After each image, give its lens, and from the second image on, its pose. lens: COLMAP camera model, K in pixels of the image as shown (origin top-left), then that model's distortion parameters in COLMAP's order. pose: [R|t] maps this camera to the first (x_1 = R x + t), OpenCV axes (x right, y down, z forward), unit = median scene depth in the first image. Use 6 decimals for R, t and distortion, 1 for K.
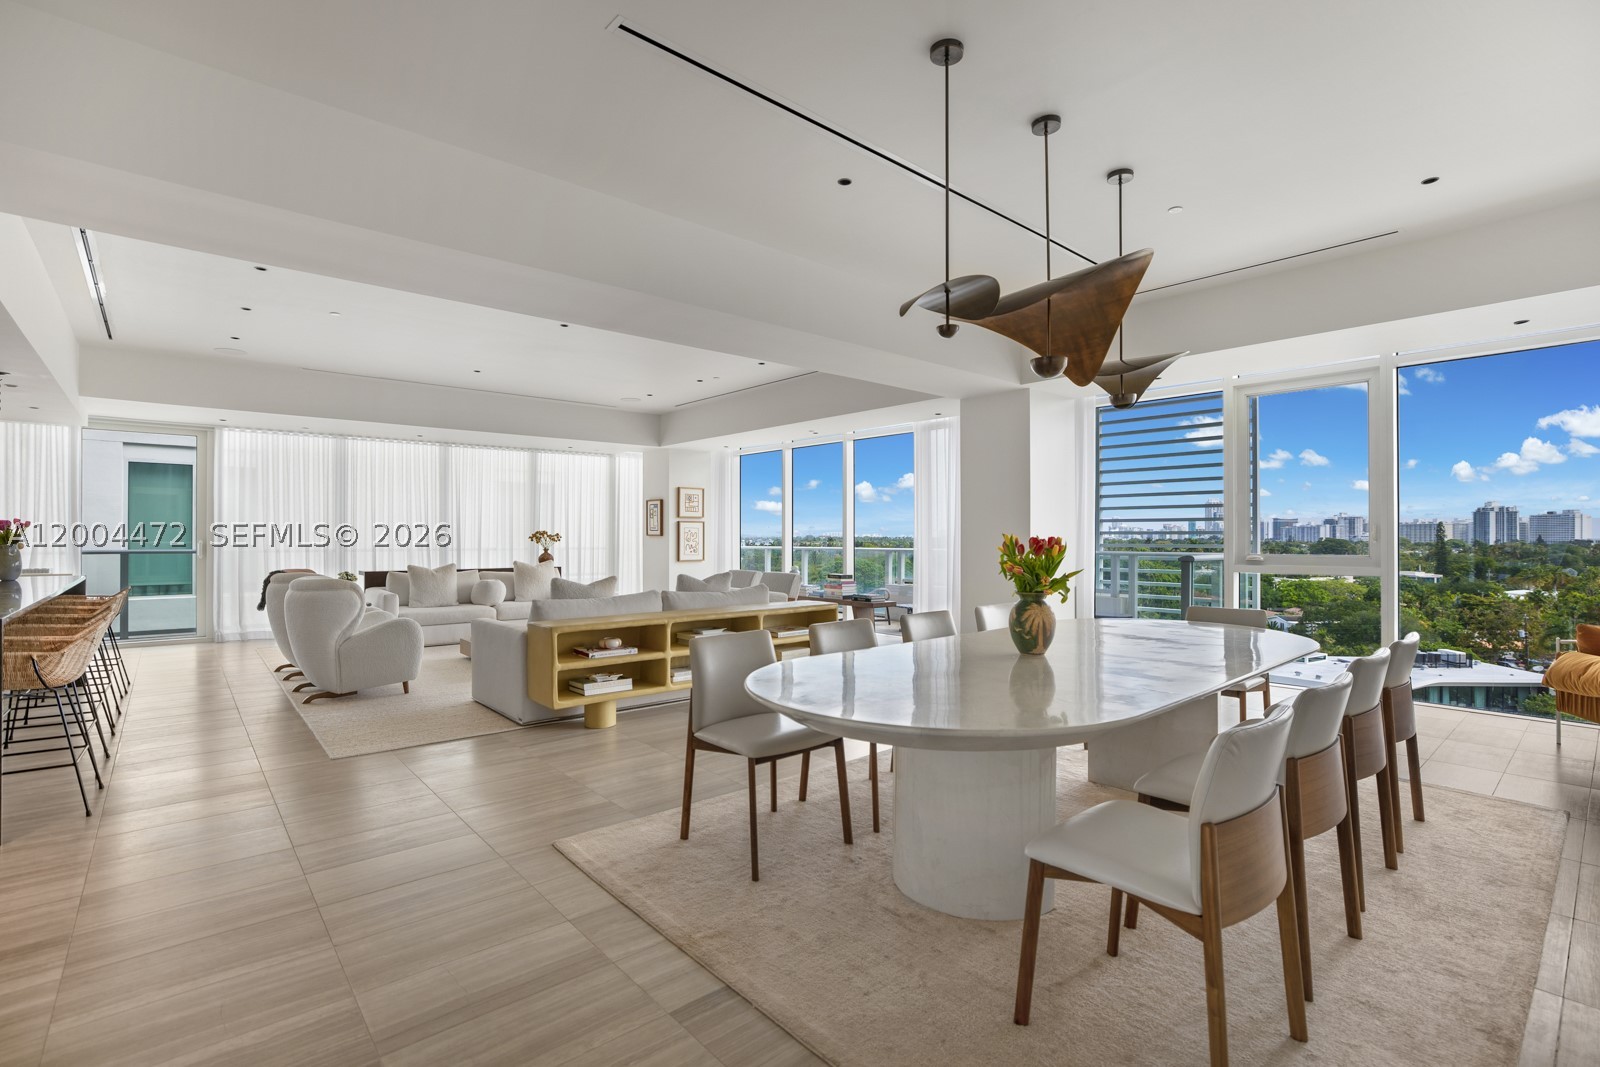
lens RADIAL K [[701.4, 0, 792.7], [0, 701.4, 537.8], [0, 0, 1]] dist [0.003452, -0.000073]
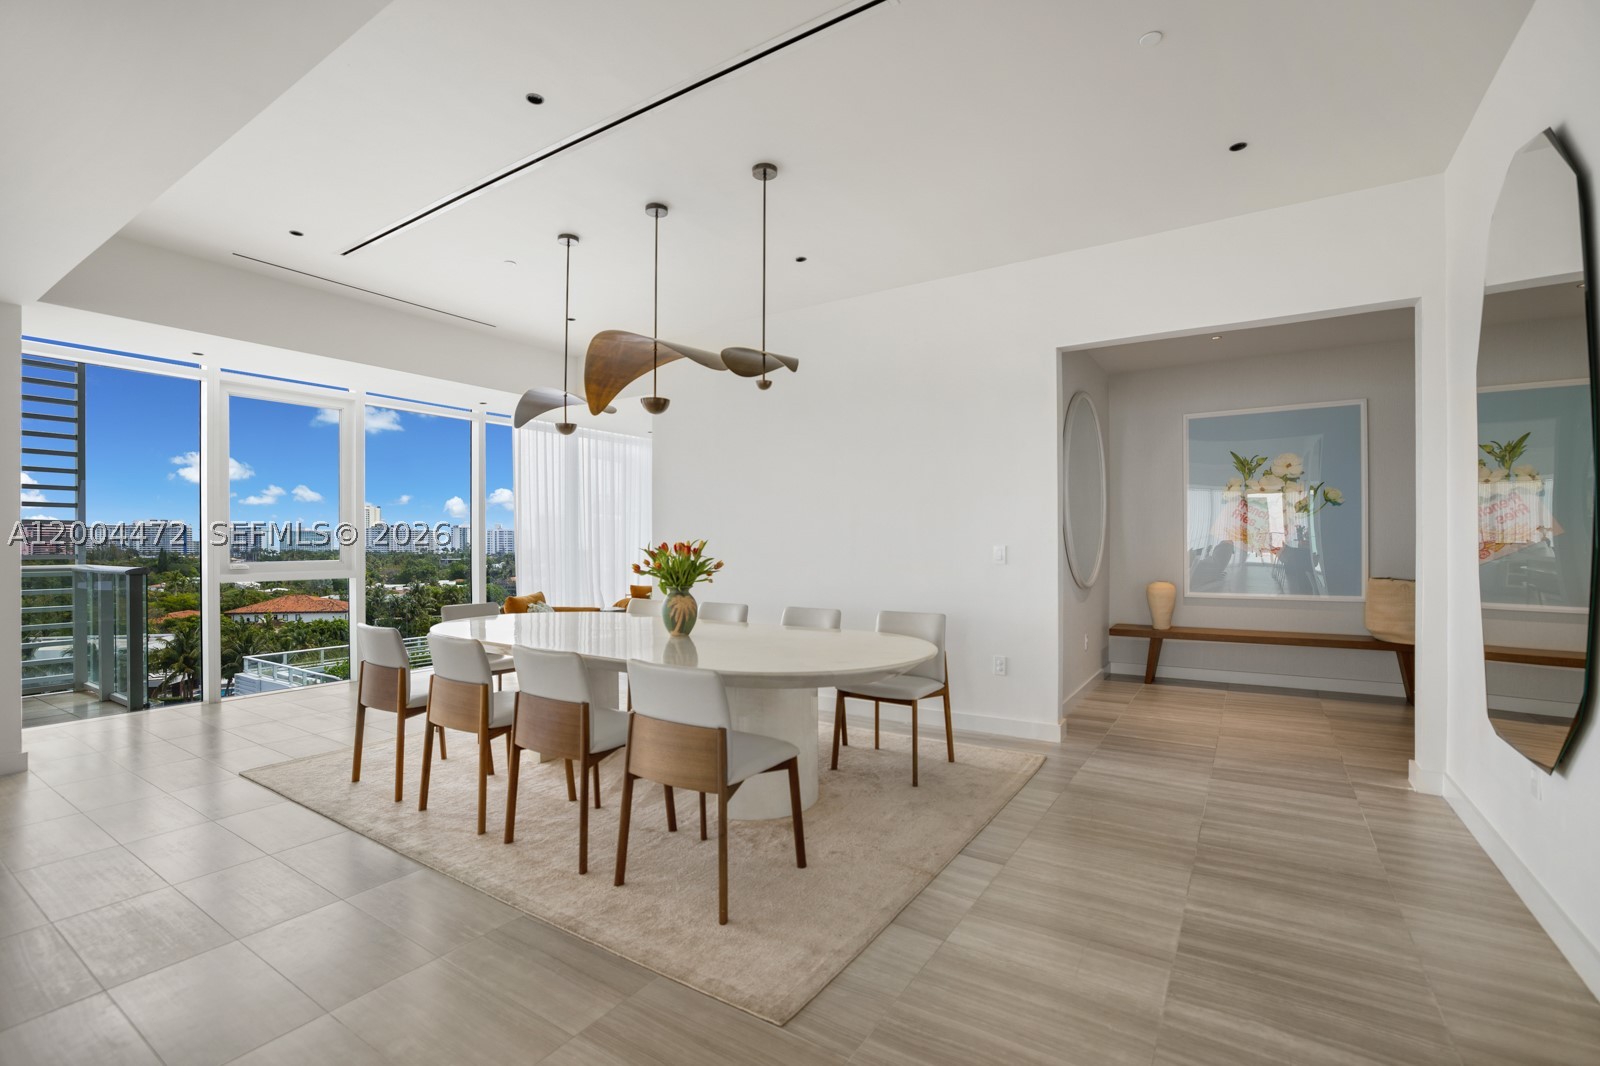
lens RADIAL K [[701.4, 0, 792.7], [0, 701.4, 537.3], [0, 0, 1]] dist [0.003452, -0.000073]
pose [[-0.255986, 0.012261, 0.966603, -0.531704], [-0.001203, 0.999915, -0.013002, 0.003007], [-0.966680, -0.004491, -0.255949, 0.642846]]
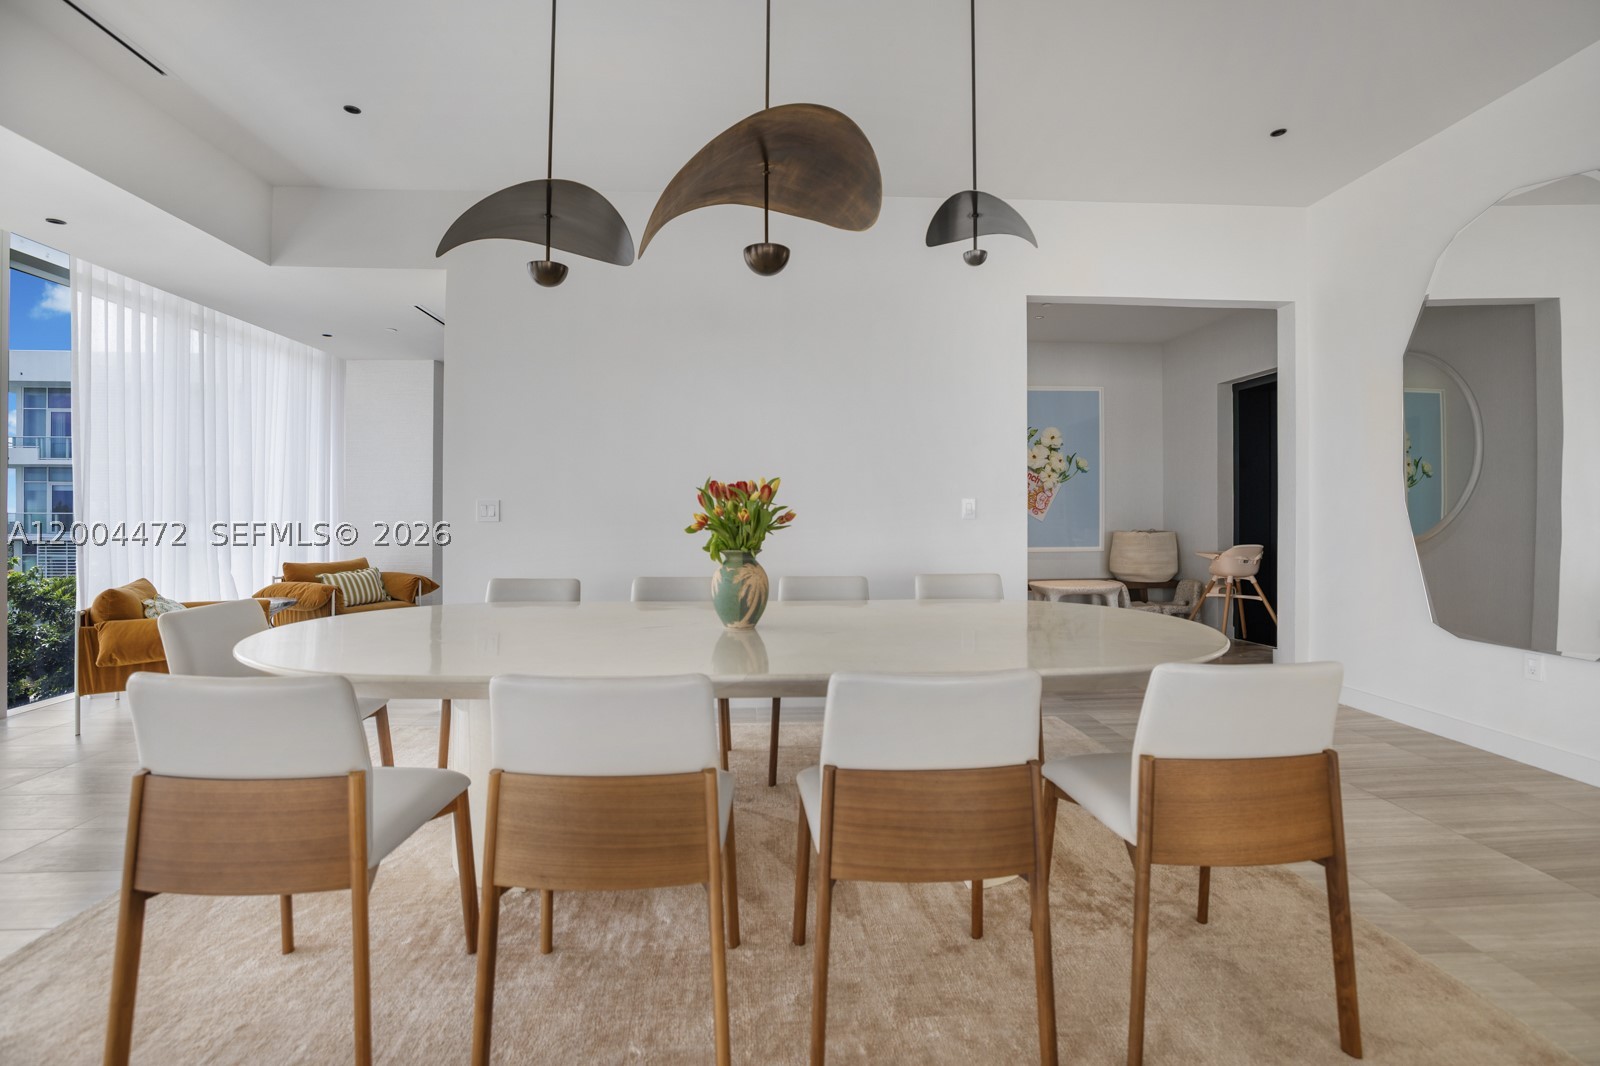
lens RADIAL K [[719.2, 0, 804.5], [0, 719.2, 514.7], [0, 0, 1]] dist [0.029921, 0.000292]
pose [[-0.809298, 0.002273, 0.587394, -0.107305], [-0.001026, 0.999986, -0.005282, 0.023367], [-0.587398, -0.004877, -0.809284, 0.933301]]
